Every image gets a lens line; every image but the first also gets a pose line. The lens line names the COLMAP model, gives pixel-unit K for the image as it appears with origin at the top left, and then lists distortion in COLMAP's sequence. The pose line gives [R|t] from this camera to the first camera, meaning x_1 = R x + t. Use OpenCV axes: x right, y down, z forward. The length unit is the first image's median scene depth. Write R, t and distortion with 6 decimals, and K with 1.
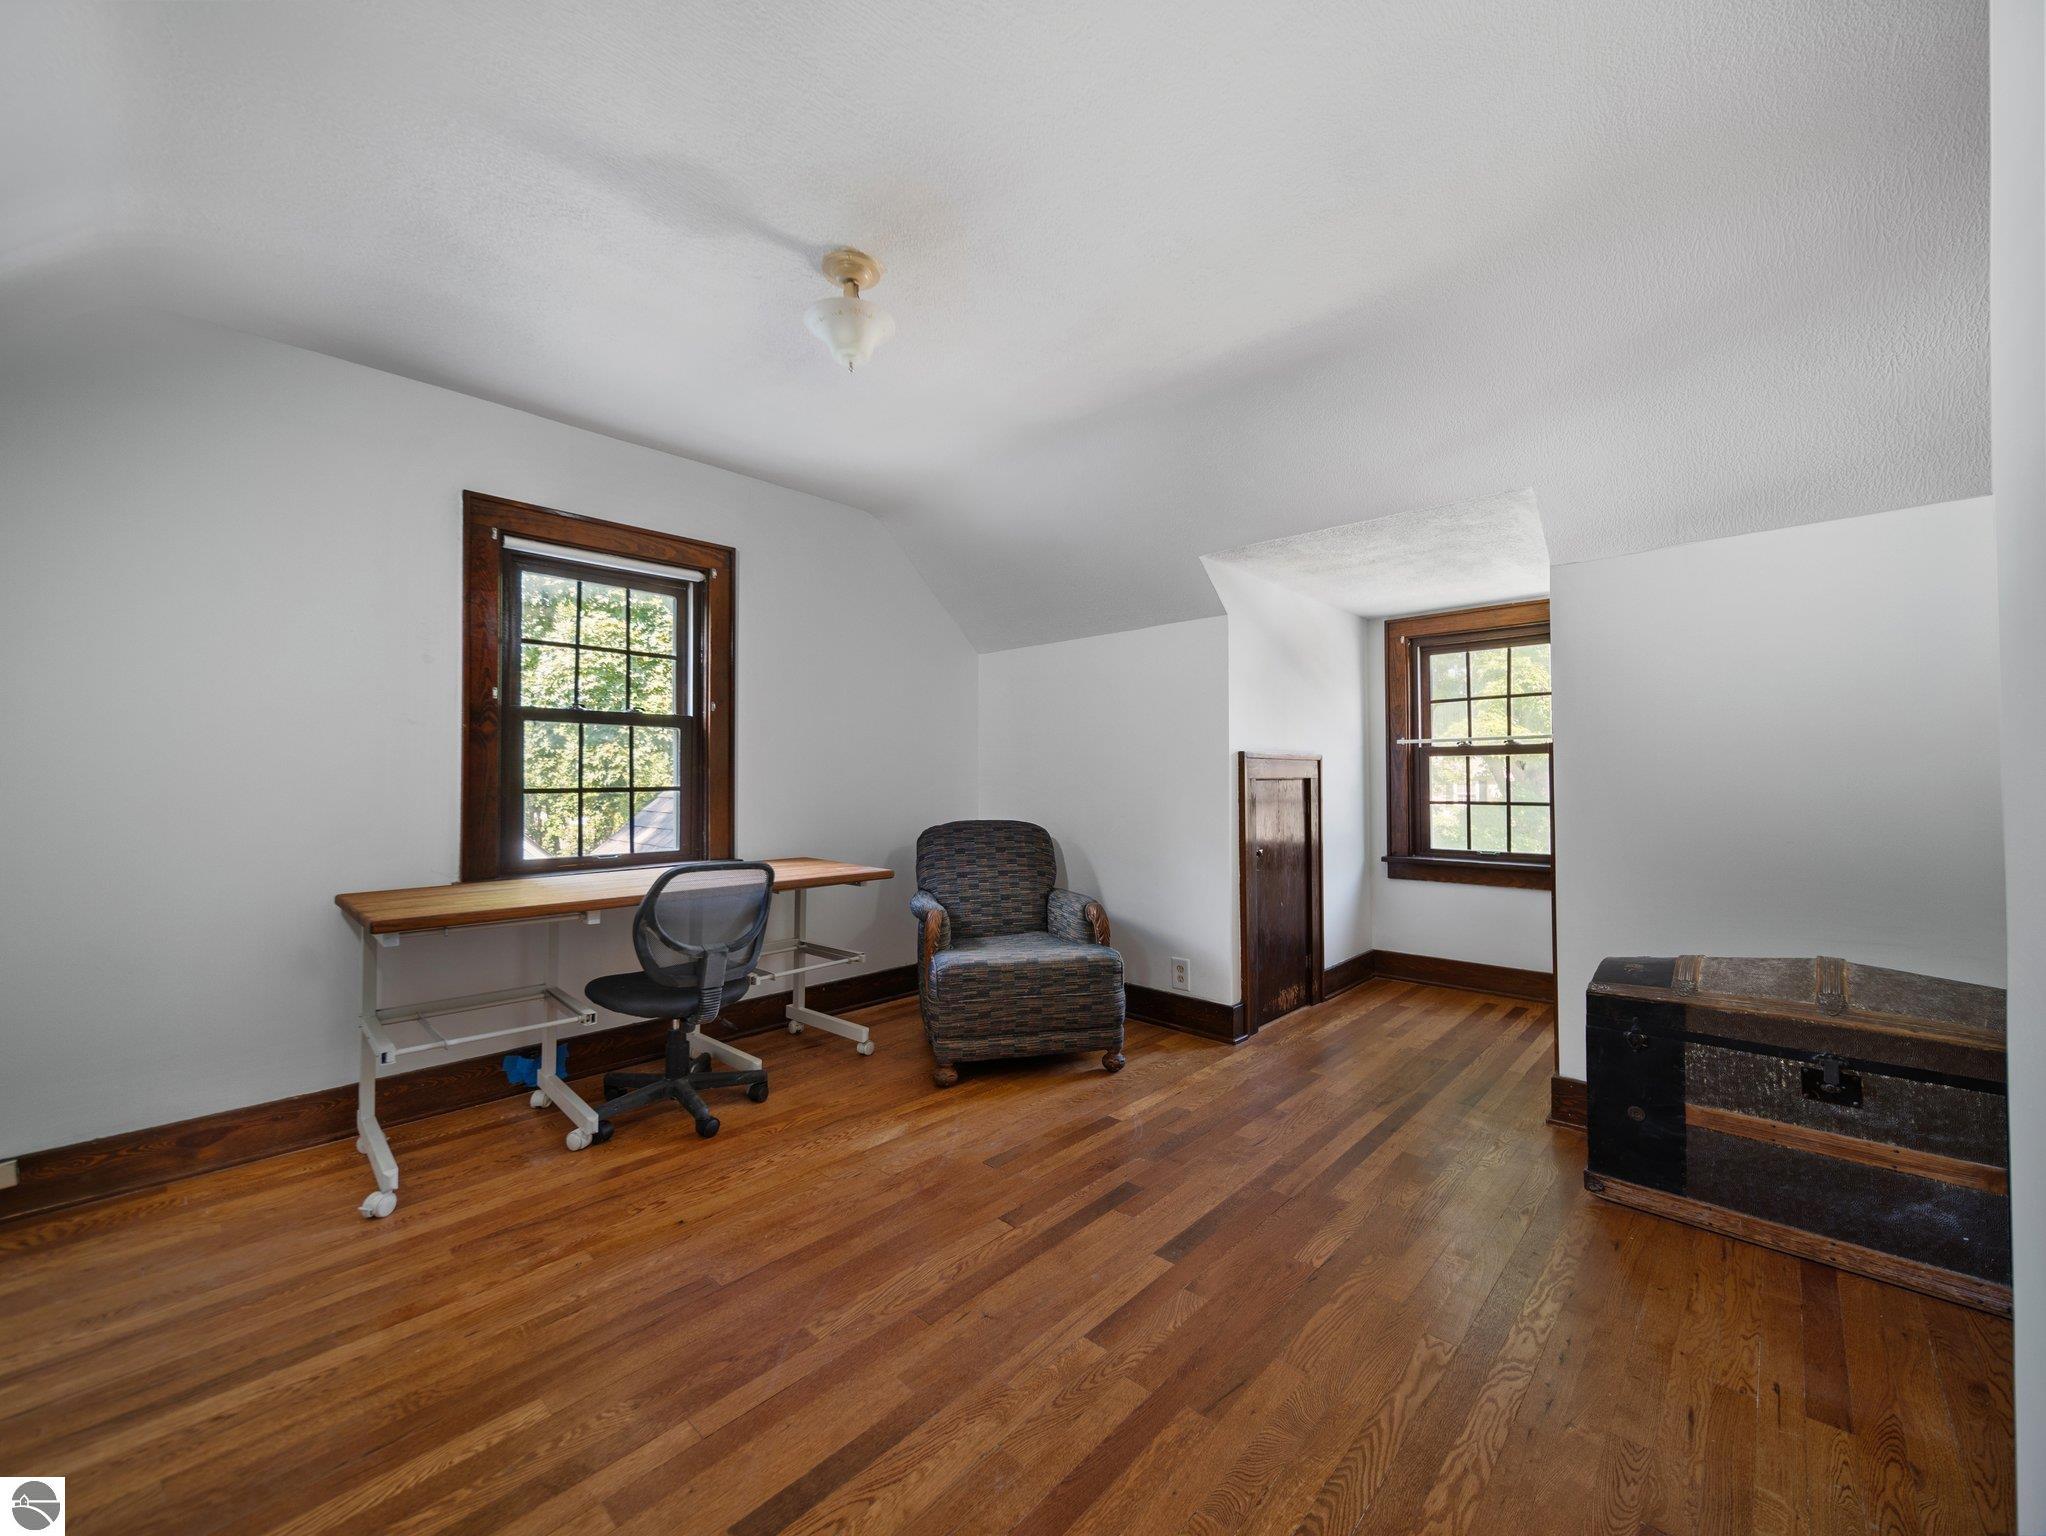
lens RADIAL K [[808.1, 0, 1020.4], [0, 808.1, 781.9], [0, 0, 1]] dist [-0.000373, -0.000720]
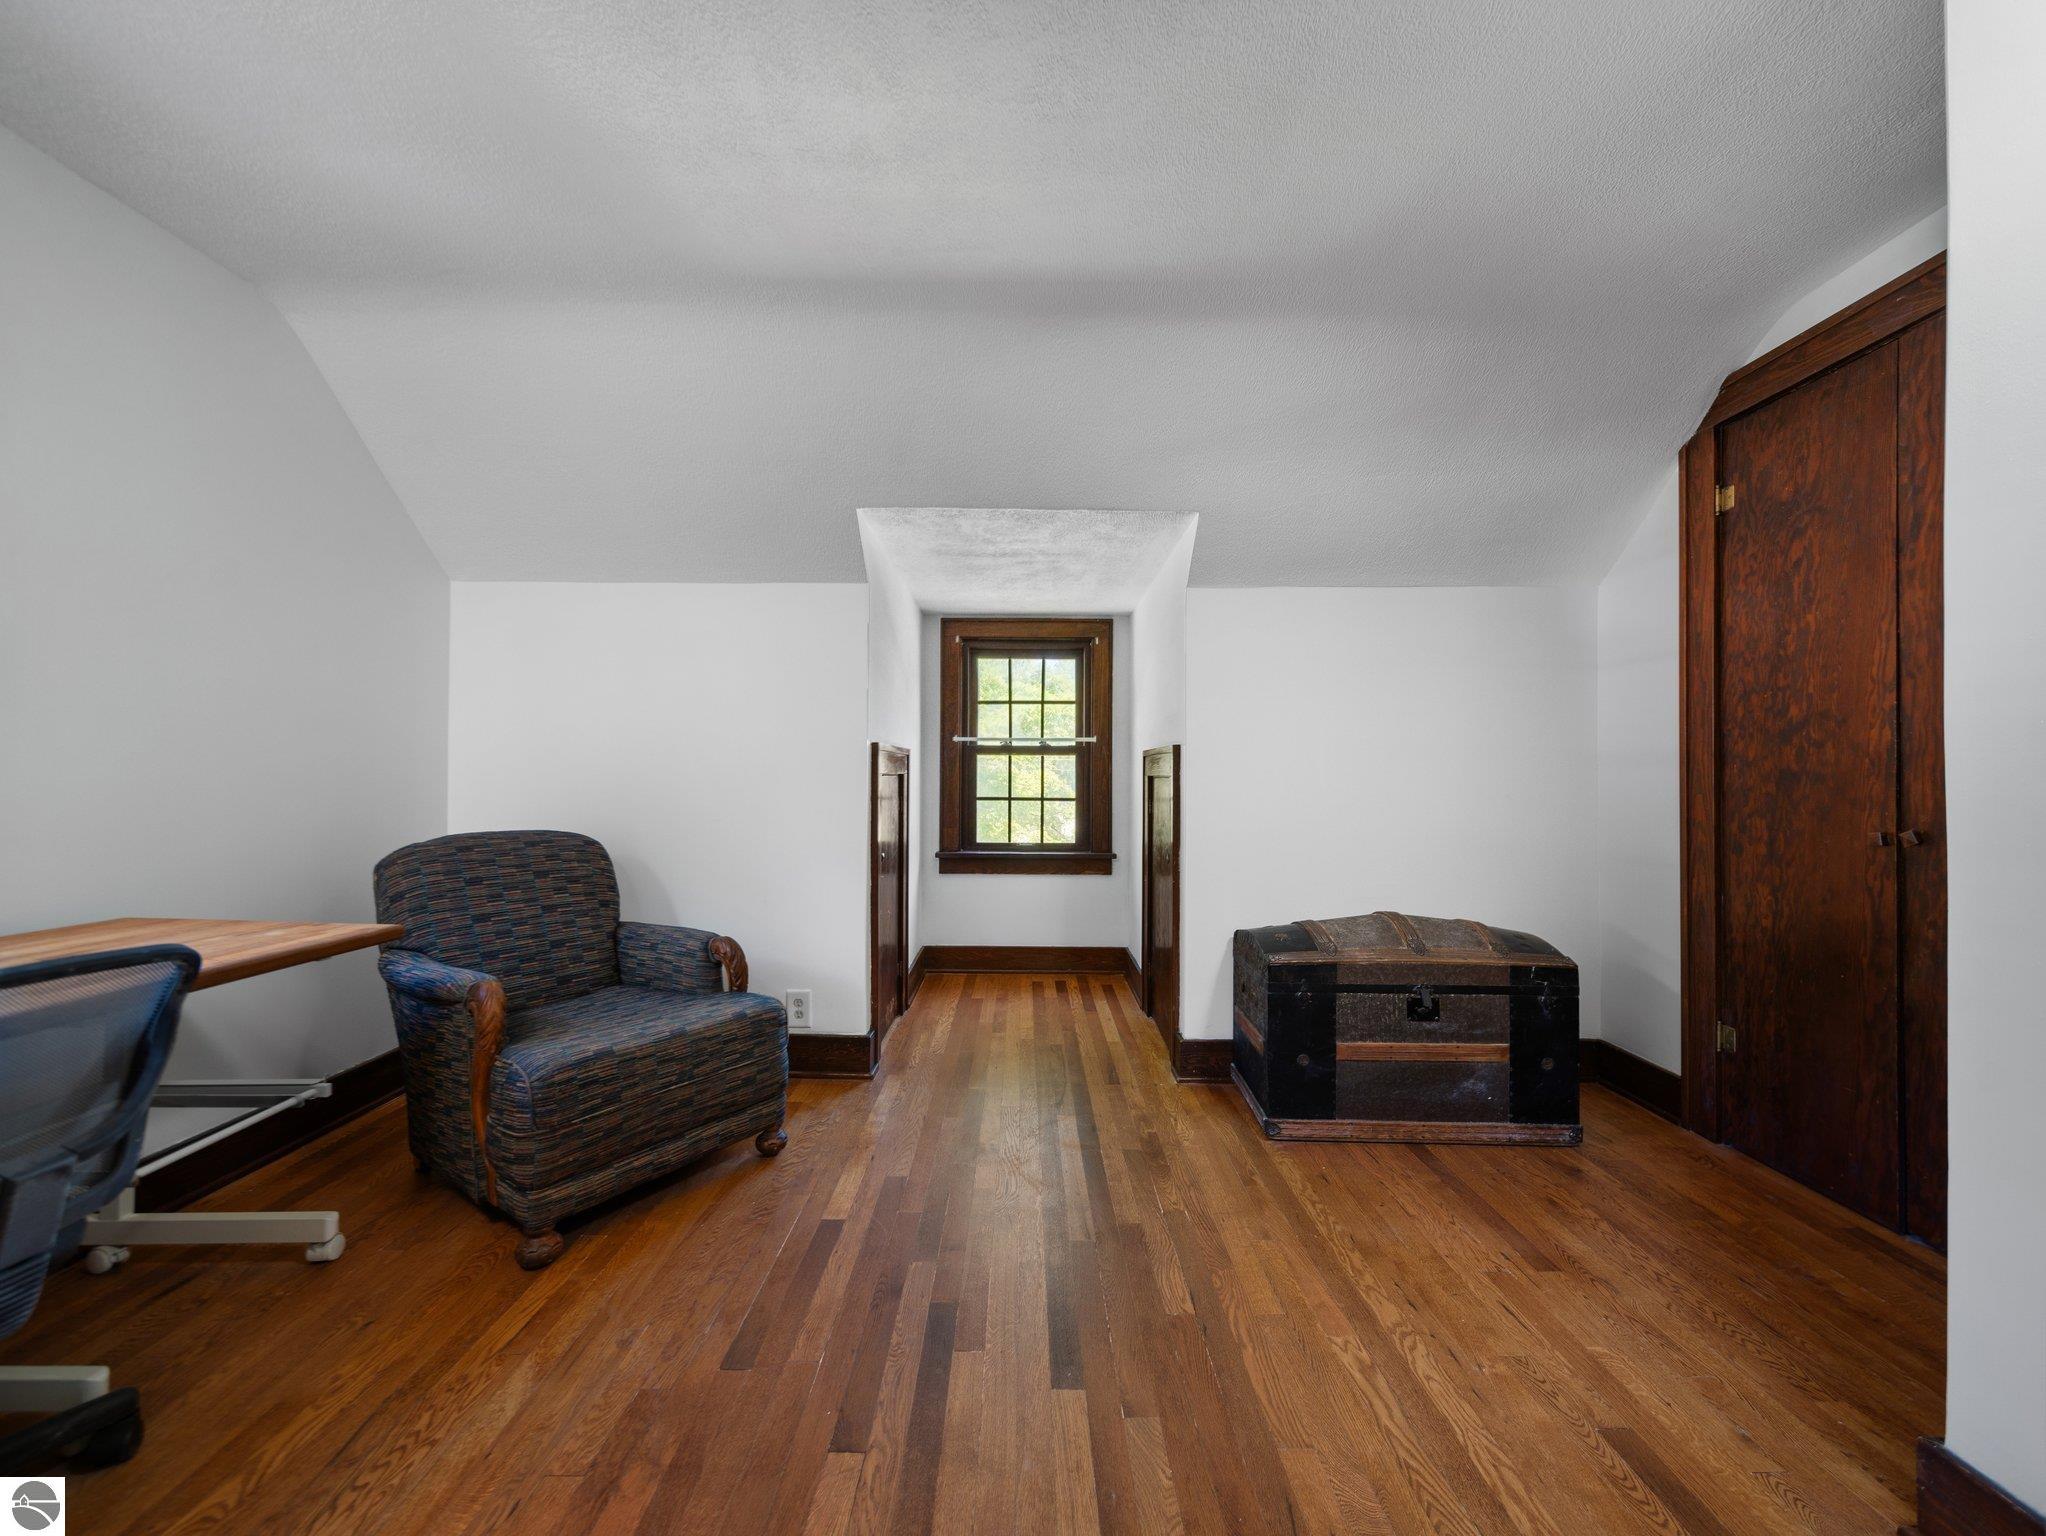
lens RADIAL K [[808.1, 0, 1020.4], [0, 808.1, 781.9], [0, 0, 1]] dist [-0.000373, -0.000720]
pose [[0.729602, 0.004398, 0.683858, -0.244180], [-0.008316, 0.999962, 0.002441, 0.001823], [-0.683821, -0.007468, 0.729611, 0.291211]]
